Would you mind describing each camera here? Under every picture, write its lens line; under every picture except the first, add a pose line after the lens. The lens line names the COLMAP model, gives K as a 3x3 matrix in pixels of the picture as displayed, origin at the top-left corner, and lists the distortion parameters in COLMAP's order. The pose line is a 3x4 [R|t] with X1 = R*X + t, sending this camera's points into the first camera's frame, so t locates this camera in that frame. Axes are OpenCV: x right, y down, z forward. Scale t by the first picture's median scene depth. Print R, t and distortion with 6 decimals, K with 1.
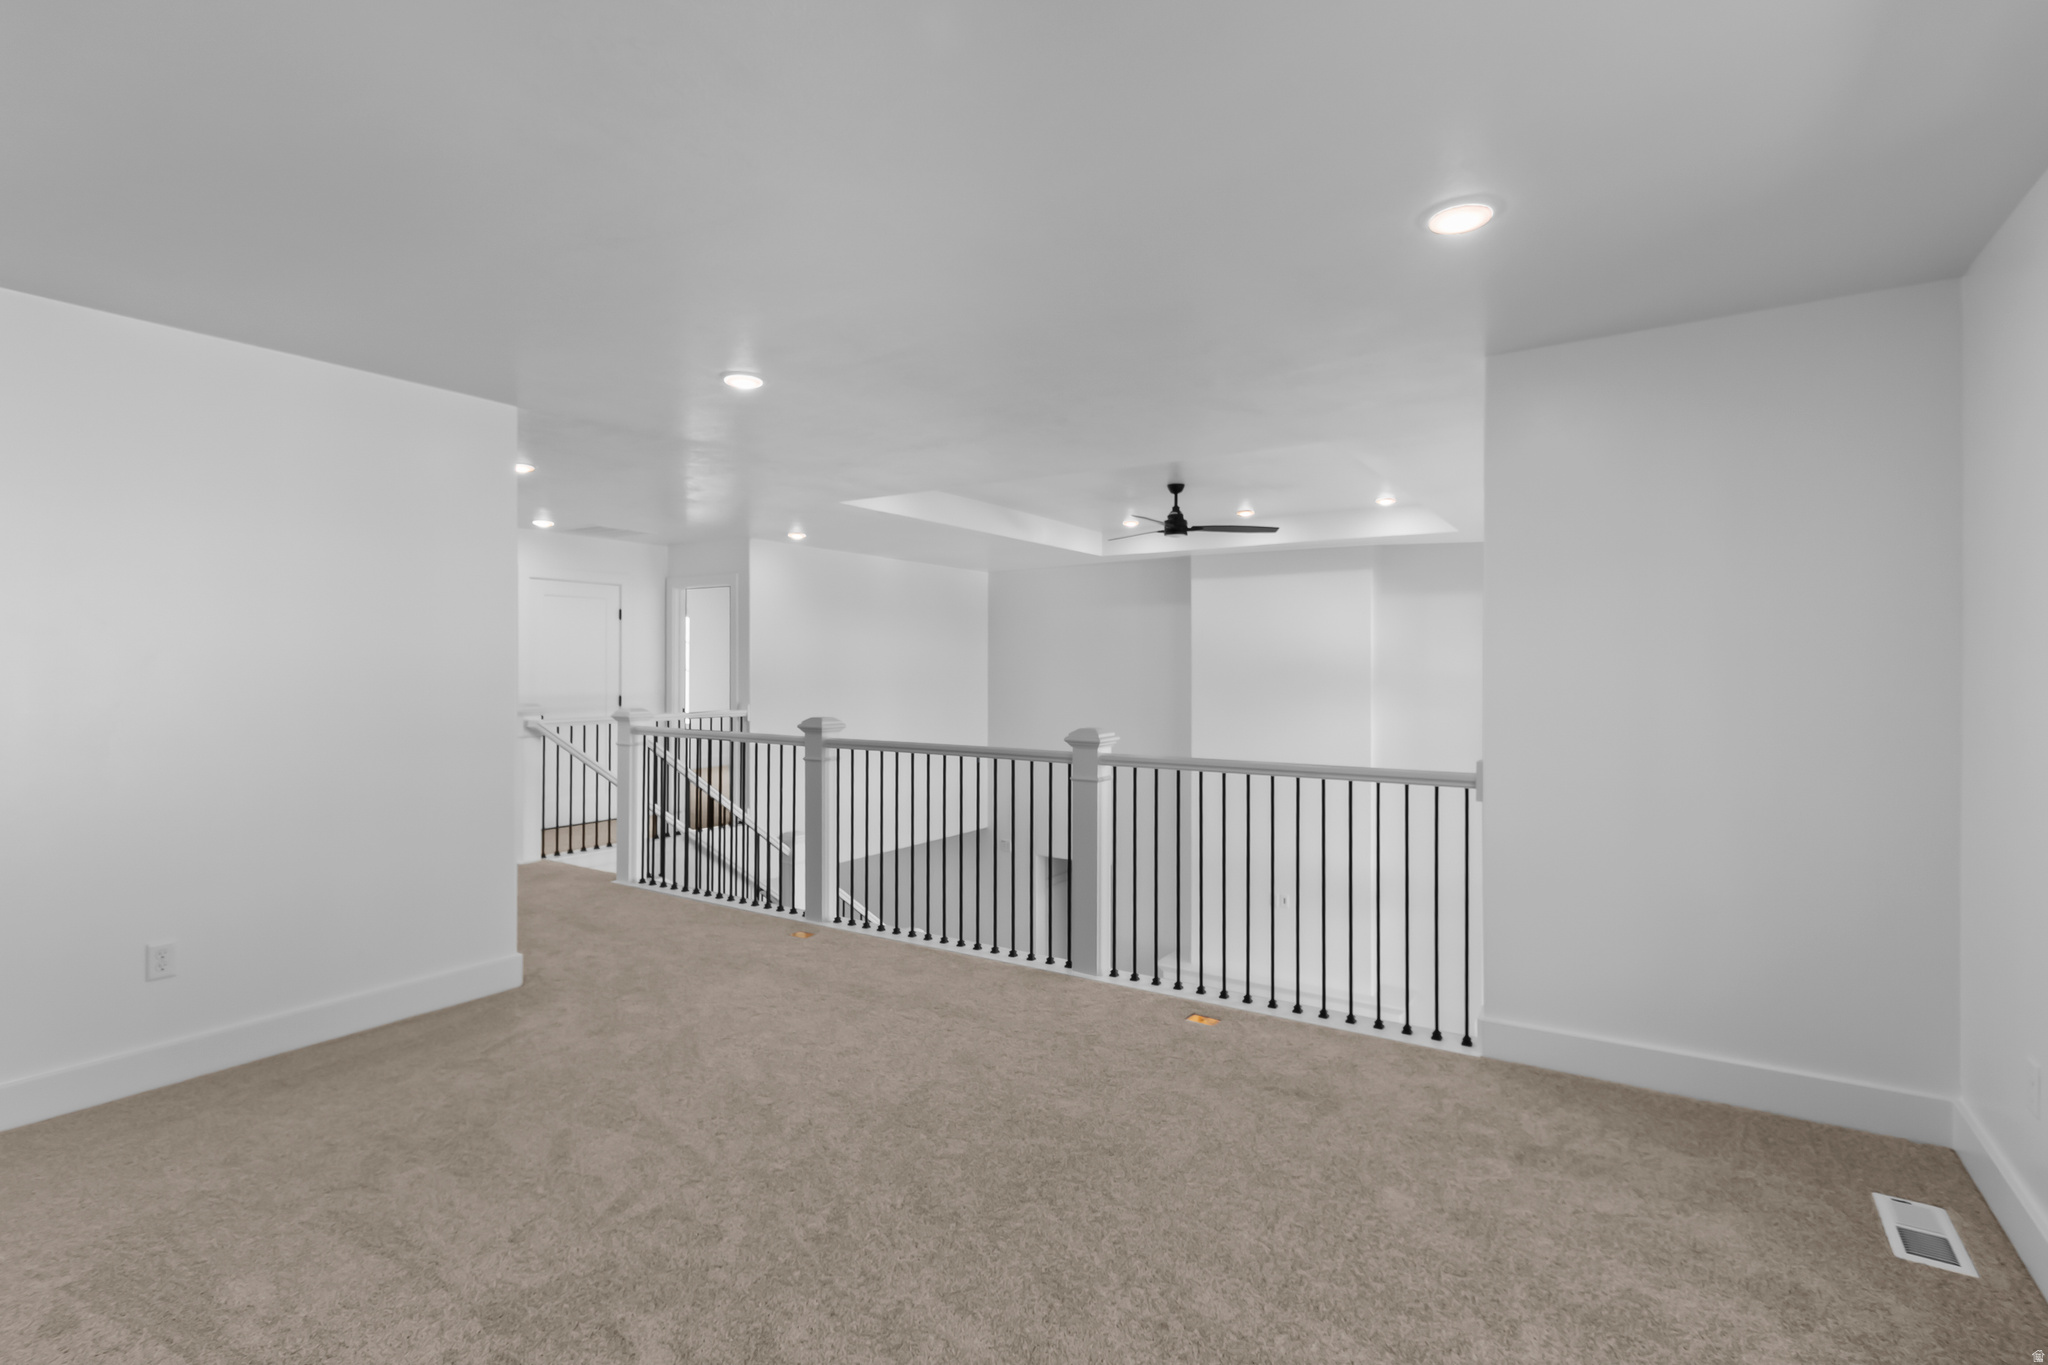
lens RADIAL K [[963.7, 0, 1024.0], [0, 963.7, 682.5], [0, 0, 1]] dist [-0.001380, -0.000435]
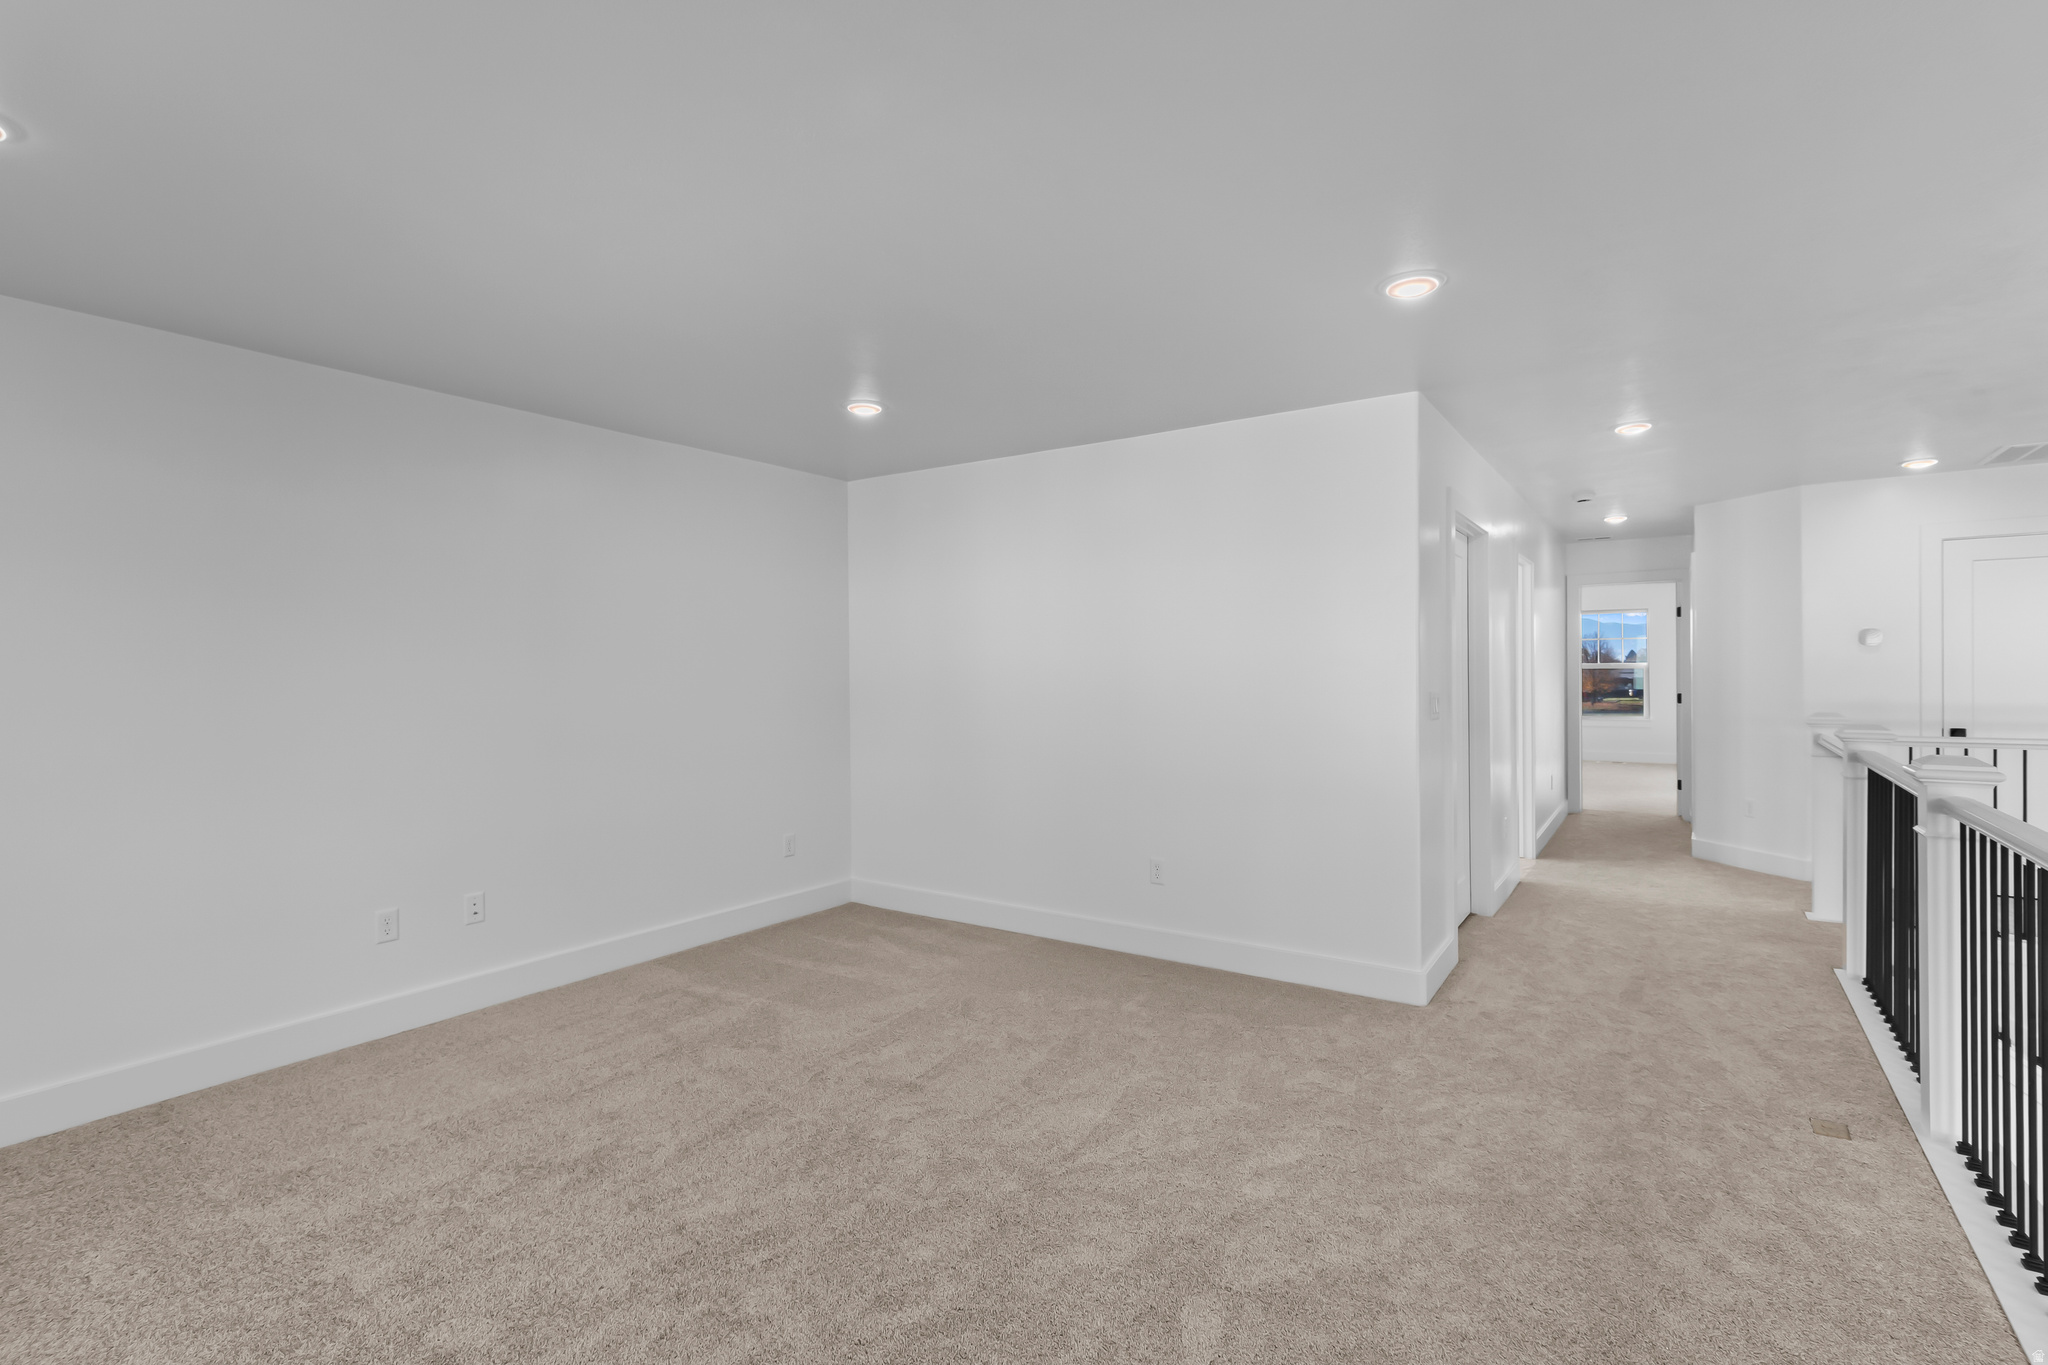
lens RADIAL K [[924.2, 0, 1024.0], [0, 924.2, 682.5], [0, 0, 1]] dist [0.001716, 0.000158]
pose [[-0.041129, 0.002664, -0.999150, 0.412123], [-0.001765, 0.999995, 0.002739, -0.003158], [0.999152, 0.001876, -0.041124, 0.674488]]
